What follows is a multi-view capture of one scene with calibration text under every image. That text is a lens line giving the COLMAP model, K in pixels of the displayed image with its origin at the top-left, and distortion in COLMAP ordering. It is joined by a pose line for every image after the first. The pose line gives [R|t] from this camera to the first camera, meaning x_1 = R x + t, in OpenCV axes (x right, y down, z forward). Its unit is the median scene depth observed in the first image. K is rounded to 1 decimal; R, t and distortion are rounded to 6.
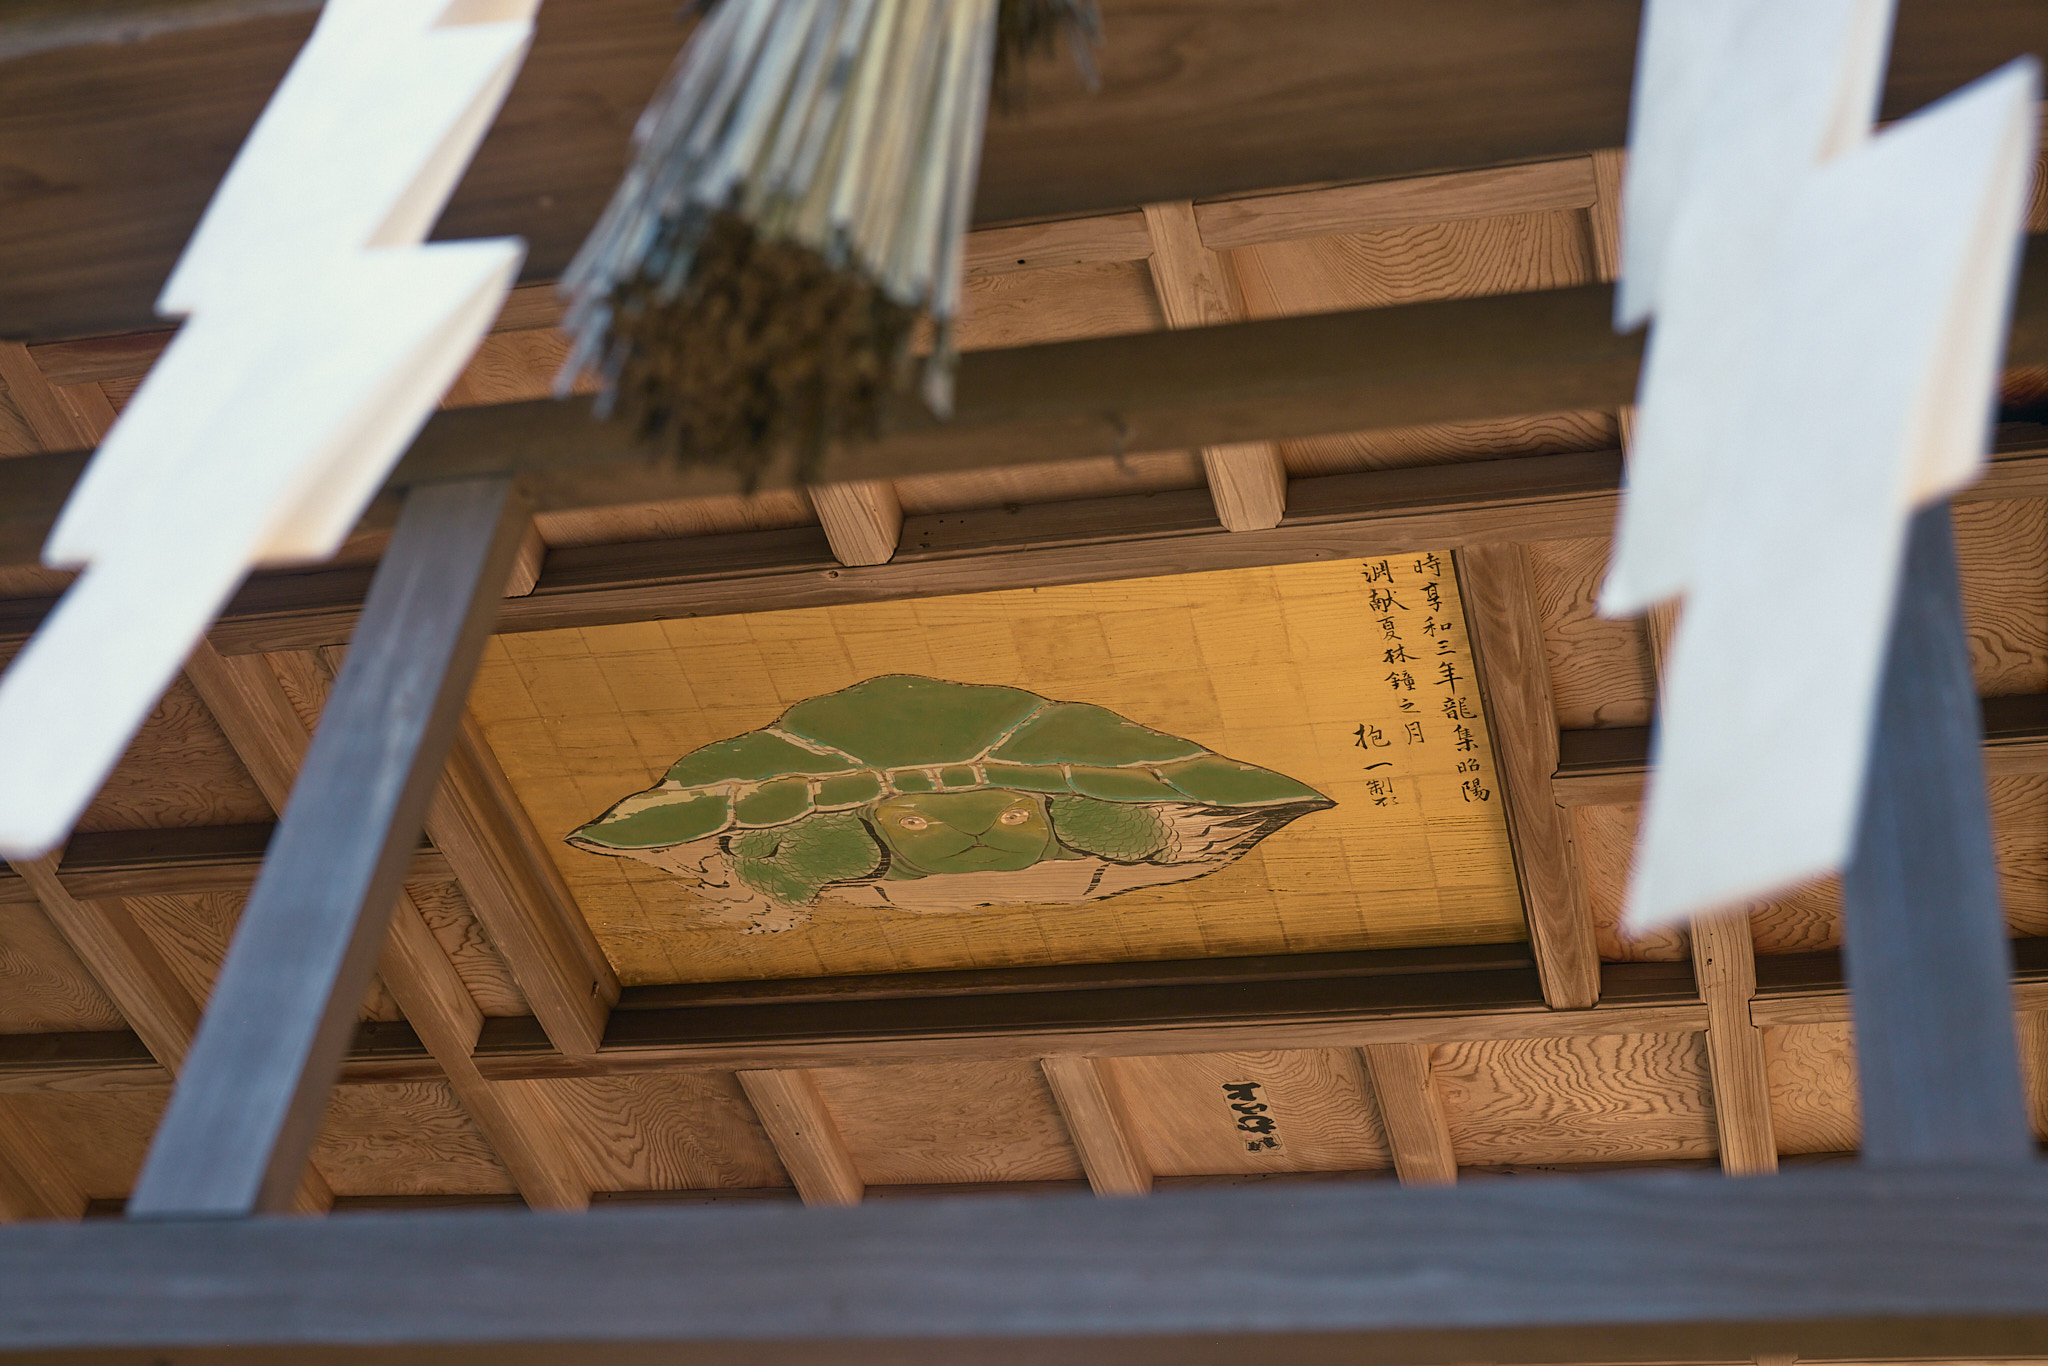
lens RADIAL K [[2980.1, 0, 1024.0], [0, 2980.1, 683.0], [0, 0, 1]] dist [-0.136507, 0.567591]
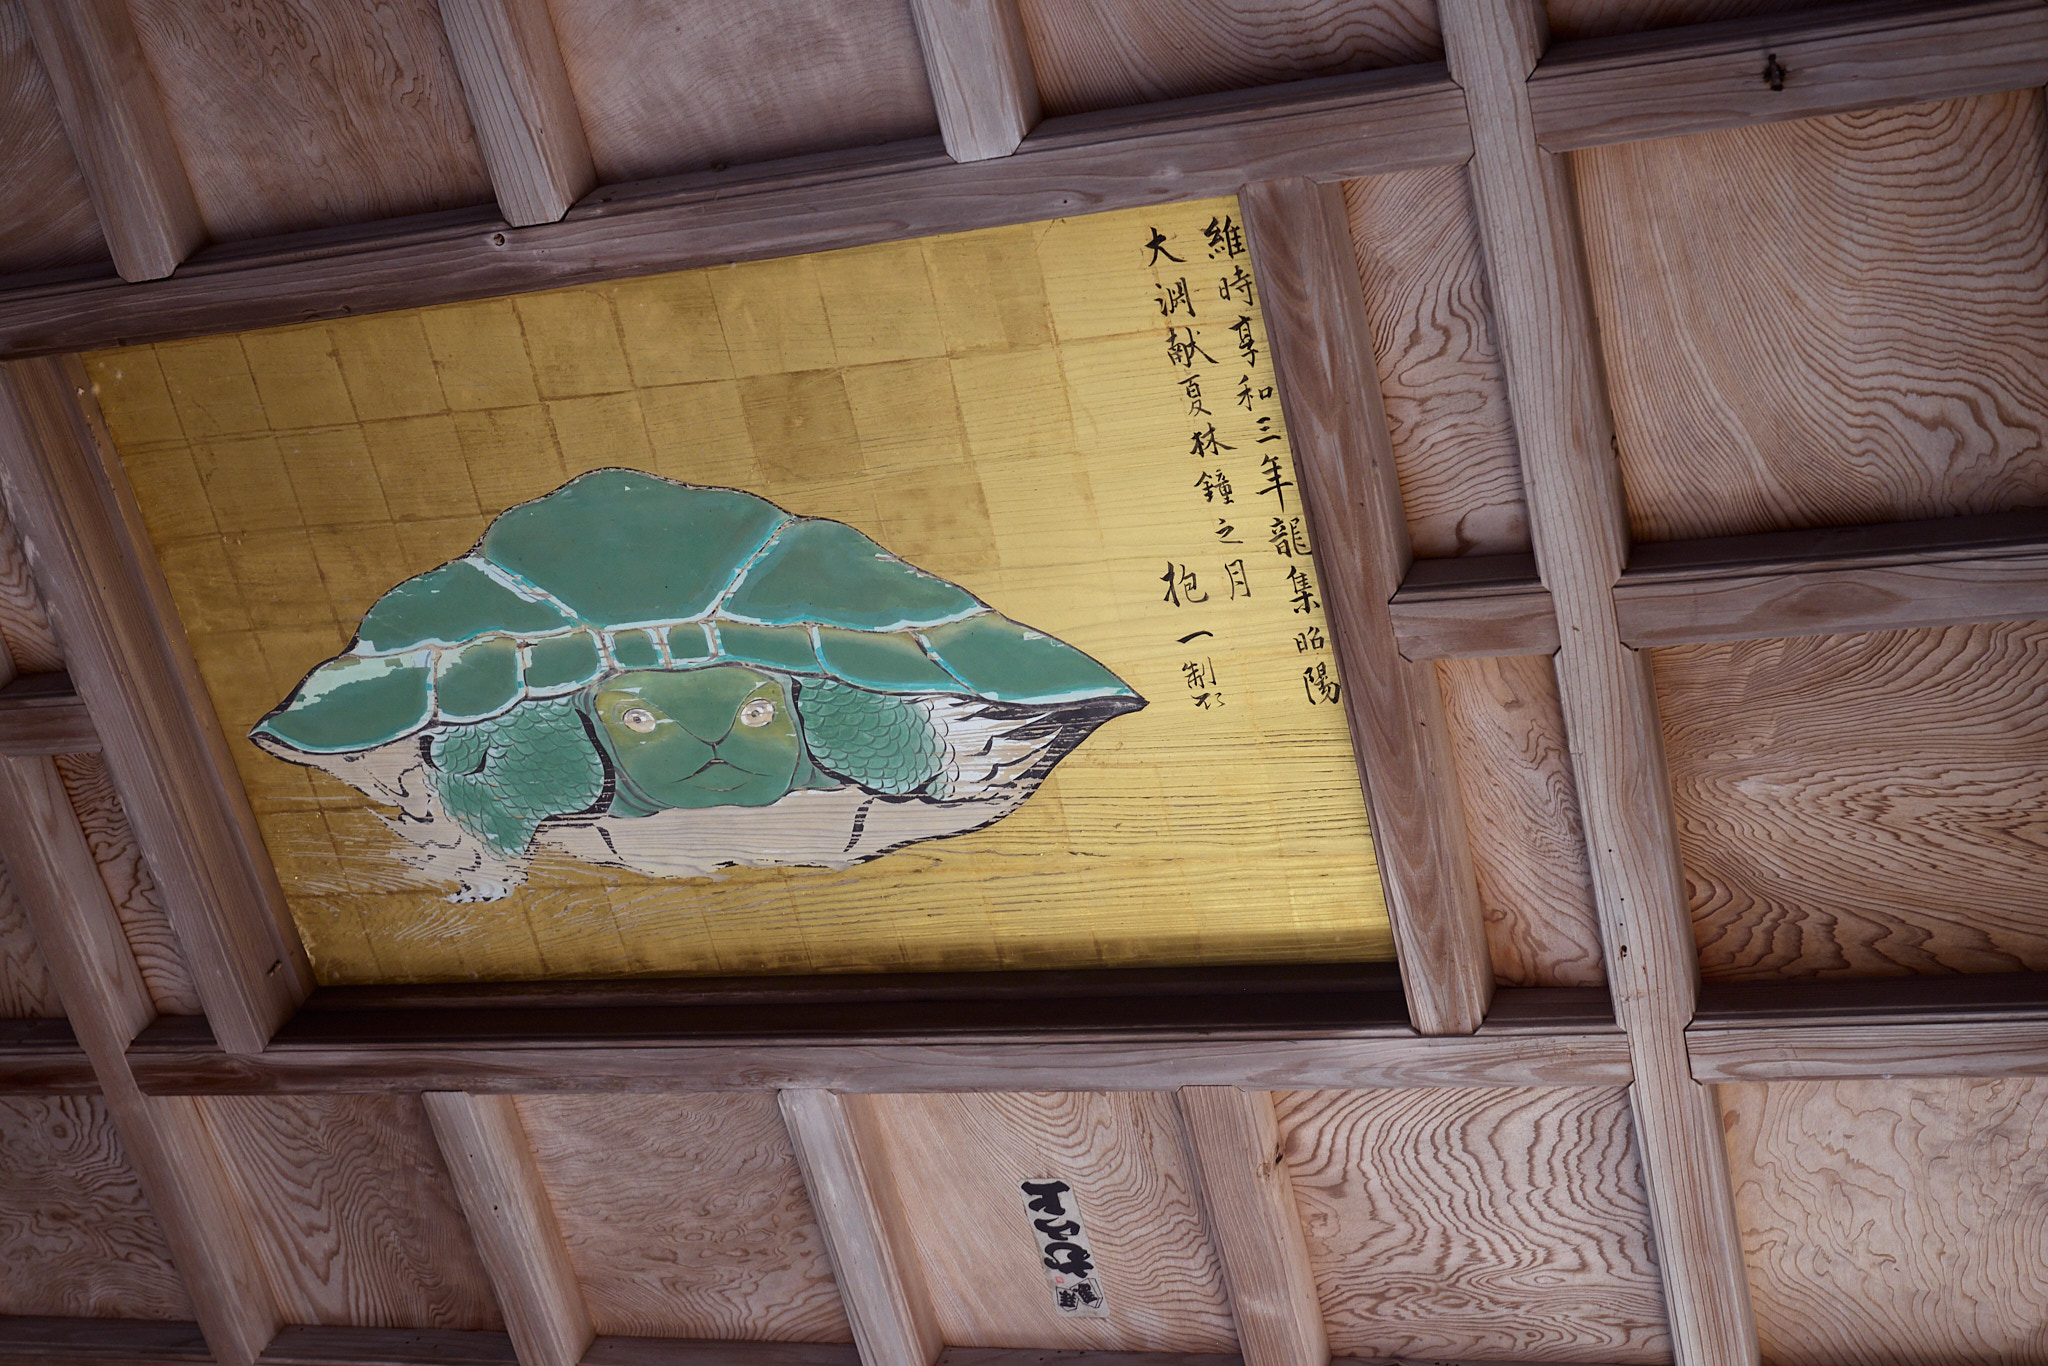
lens RADIAL K [[2980.1, 0, 1024.0], [0, 2980.1, 683.0], [0, 0, 1]] dist [-0.136507, 0.567591]
pose [[0.979965, 0.098320, -0.173210, 0.195361], [-0.148882, 0.939286, -0.309154, 0.262090], [0.132298, 0.328748, 0.935105, 0.268026]]
